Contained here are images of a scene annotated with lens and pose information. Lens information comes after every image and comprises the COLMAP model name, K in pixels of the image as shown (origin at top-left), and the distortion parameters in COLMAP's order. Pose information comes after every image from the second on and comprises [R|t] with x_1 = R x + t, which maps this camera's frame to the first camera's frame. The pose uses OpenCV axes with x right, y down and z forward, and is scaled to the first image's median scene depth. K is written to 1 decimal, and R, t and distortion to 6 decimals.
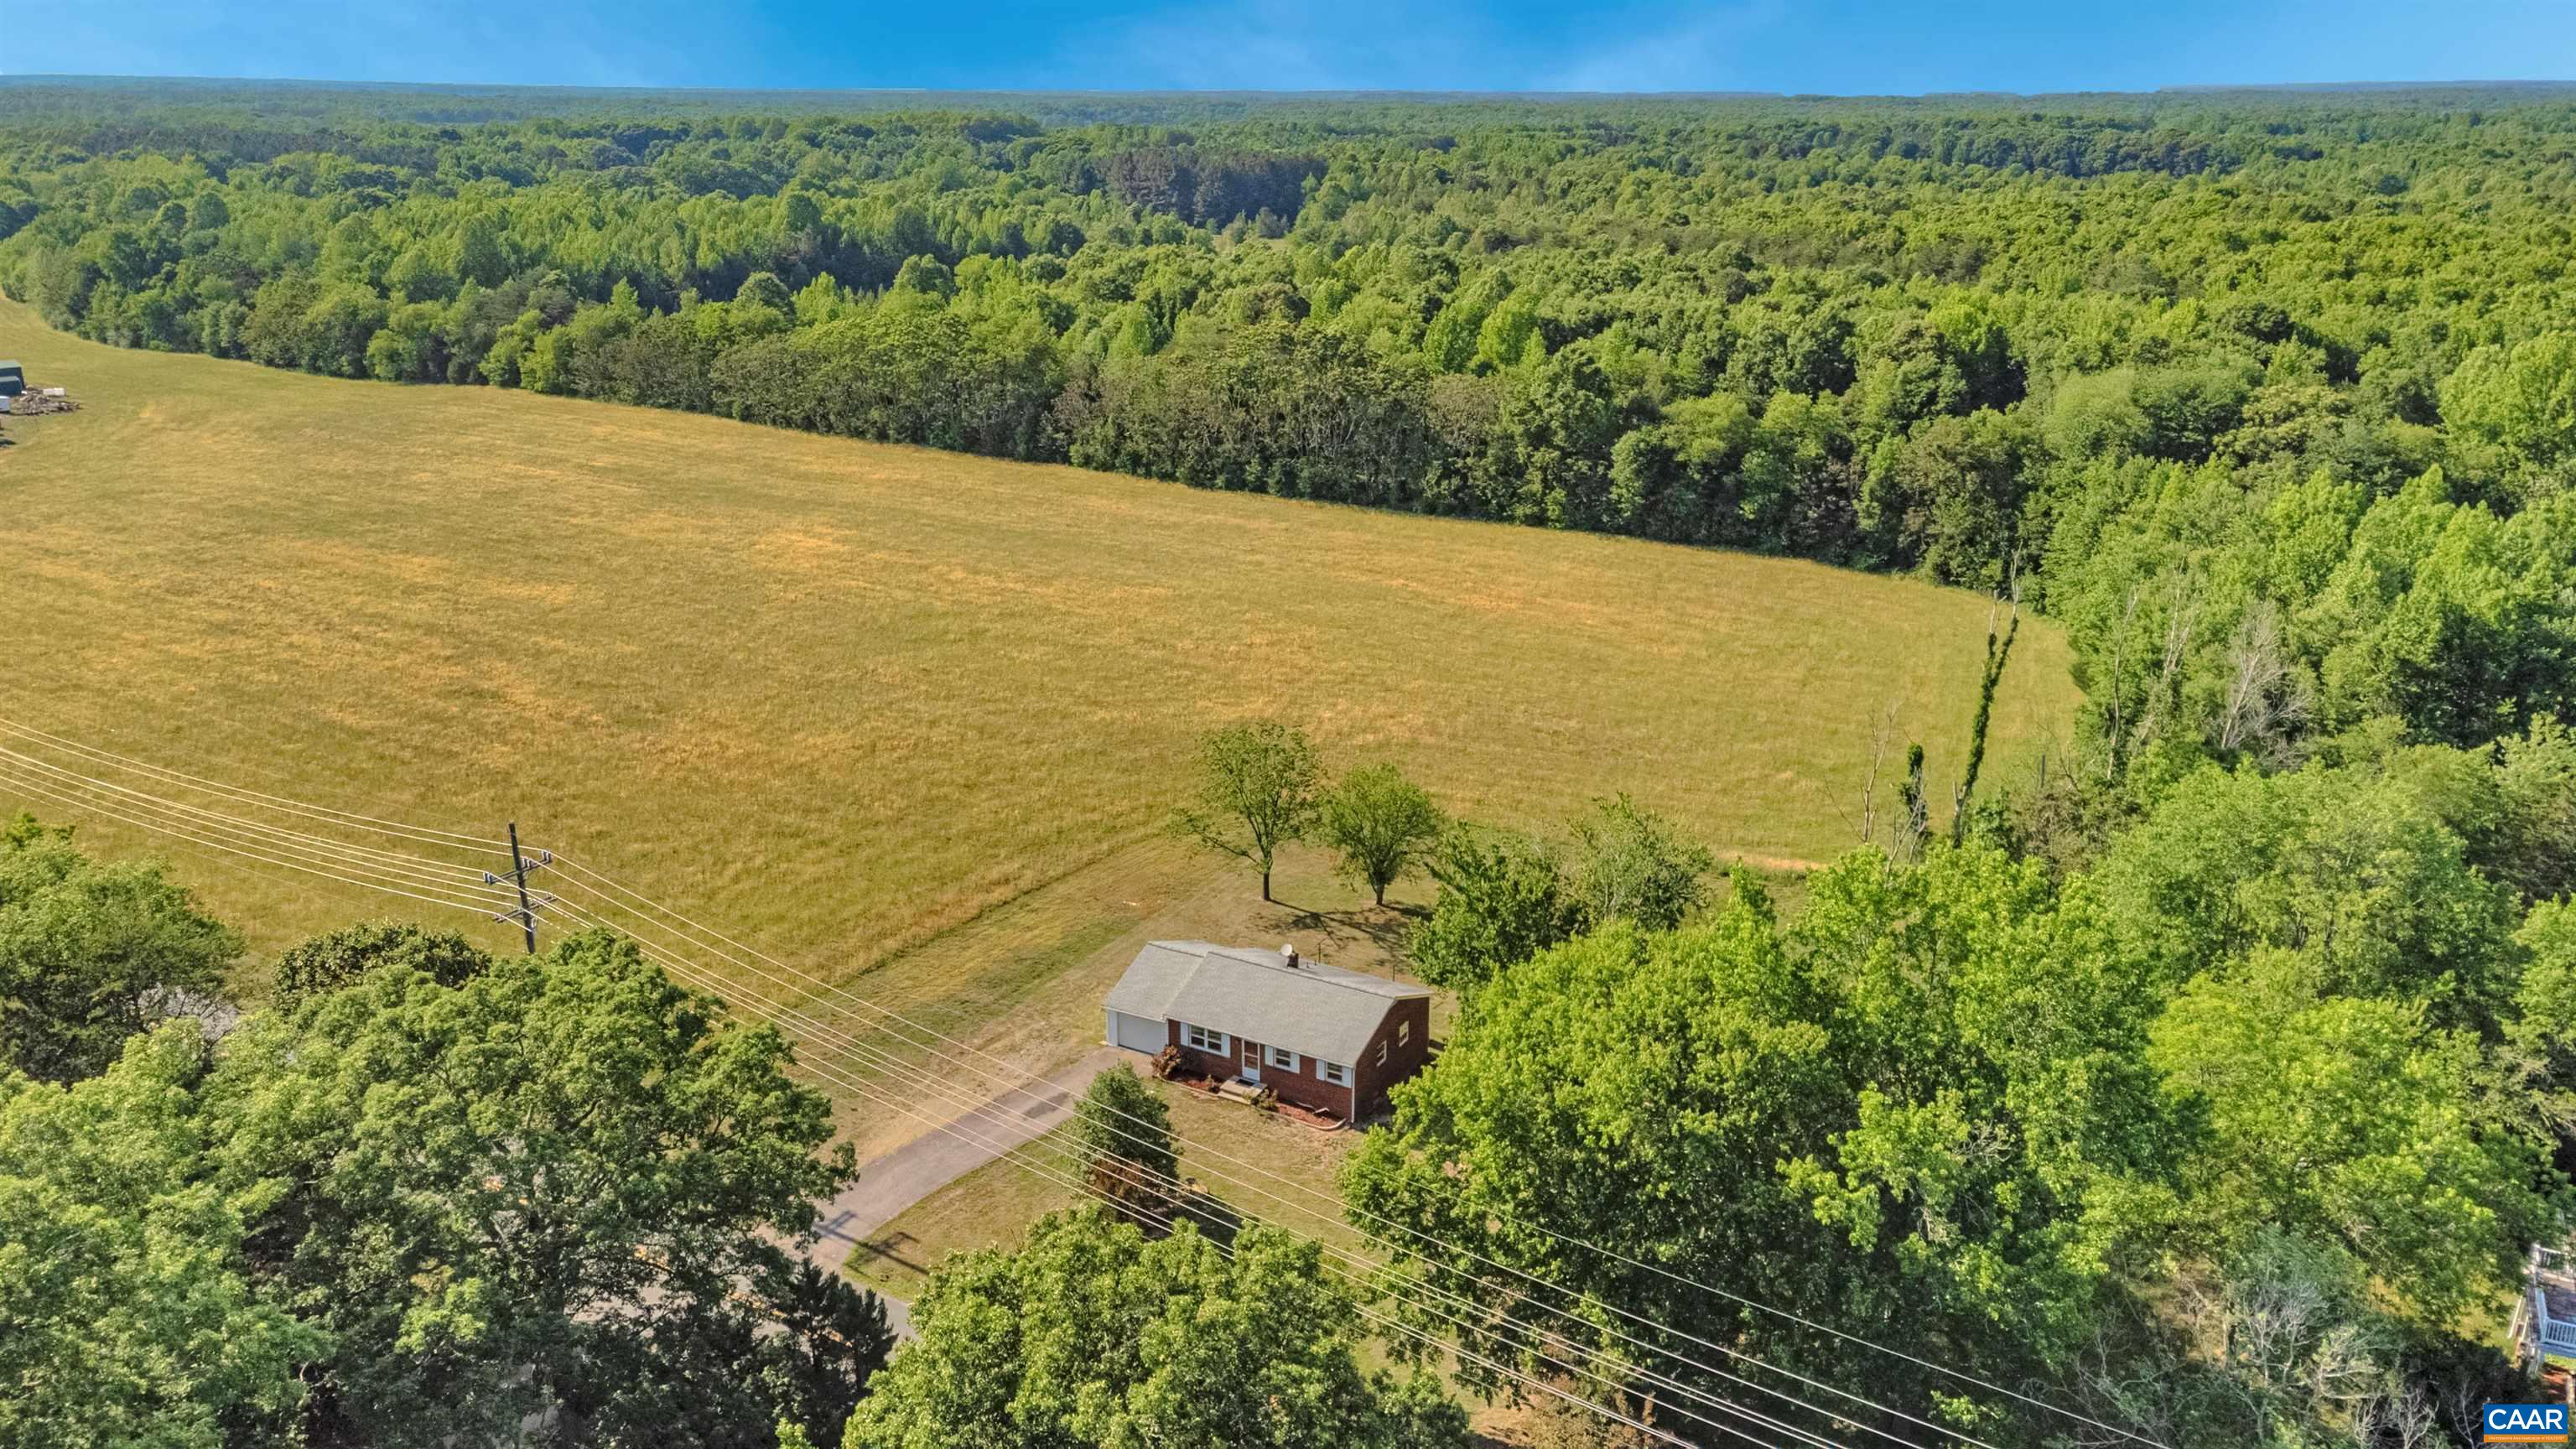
lens RADIAL K [[1900.8, 0, 1293.9], [0, 1900.8, 731.9], [0, 0, 1]] dist [0.082608, -0.133796]
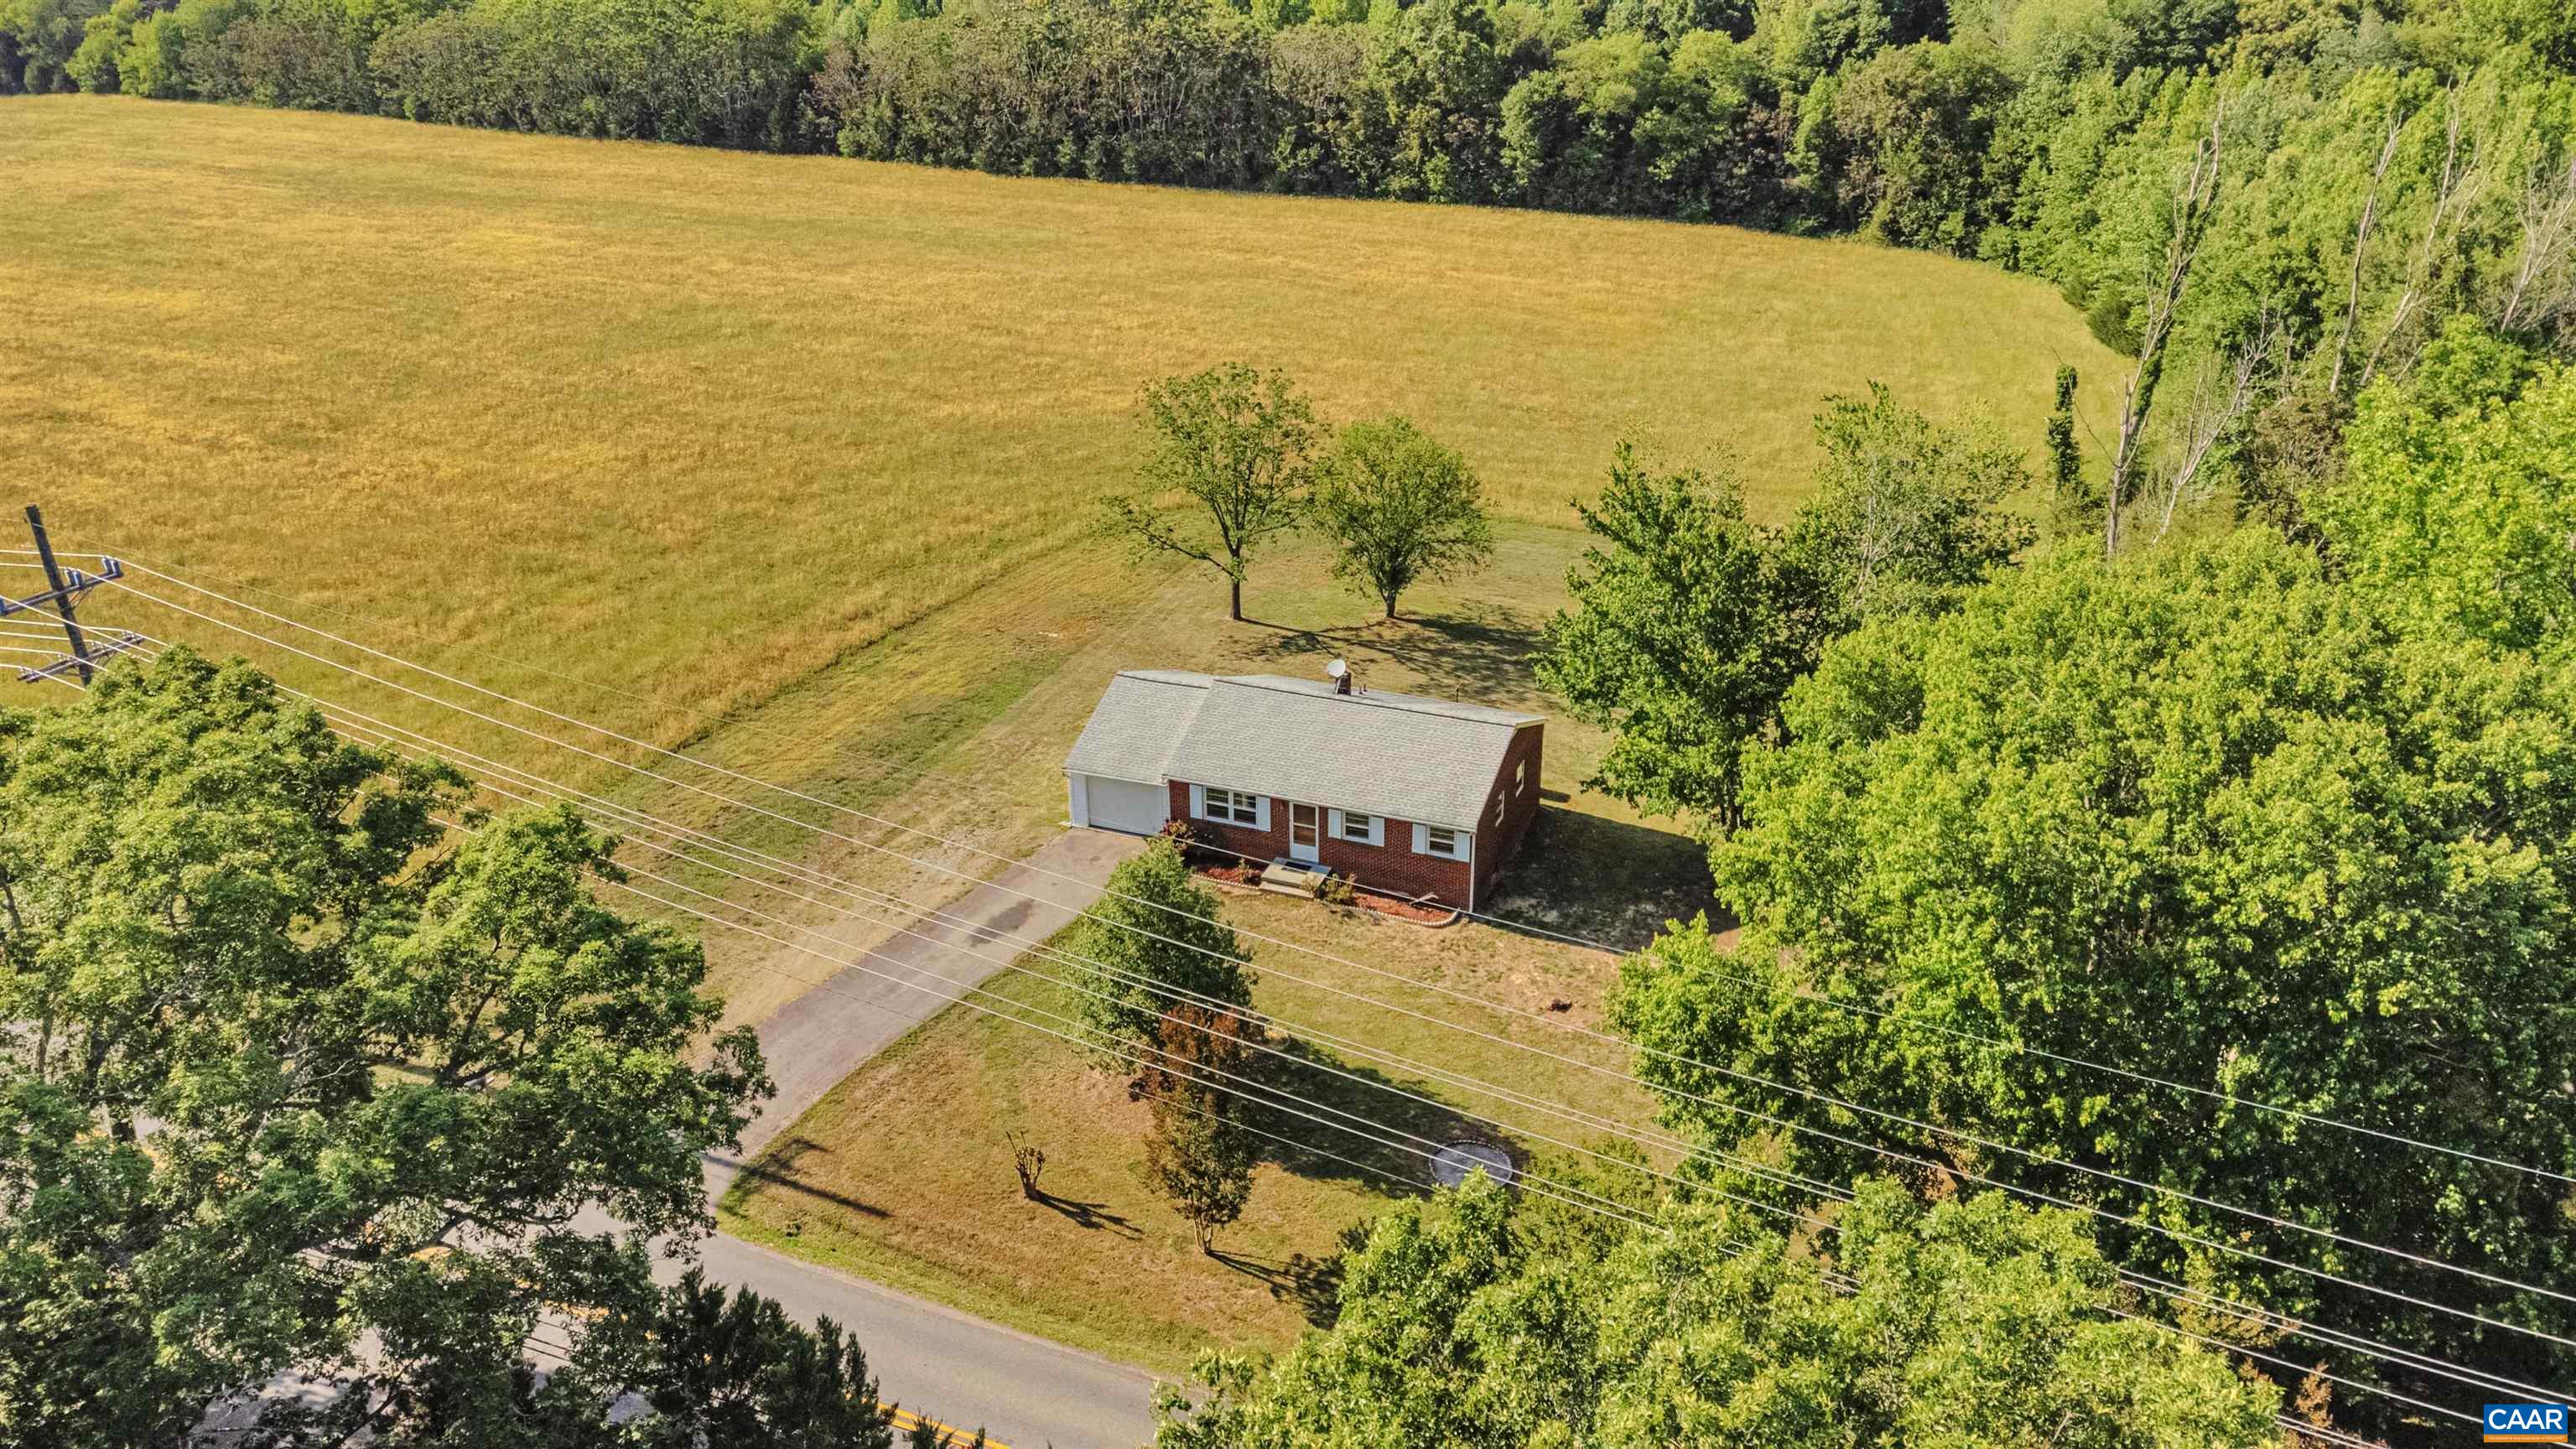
lens RADIAL K [[1861.0, 0, 1284.3], [0, 1861.0, 739.2], [0, 0, 1]] dist [0.000566, 0.063031]
pose [[0.989927, -0.065783, 0.125371, -0.063513], [0.051173, 0.991885, 0.116388, 0.037922], [-0.132010, -0.108800, 0.985259, 0.215989]]
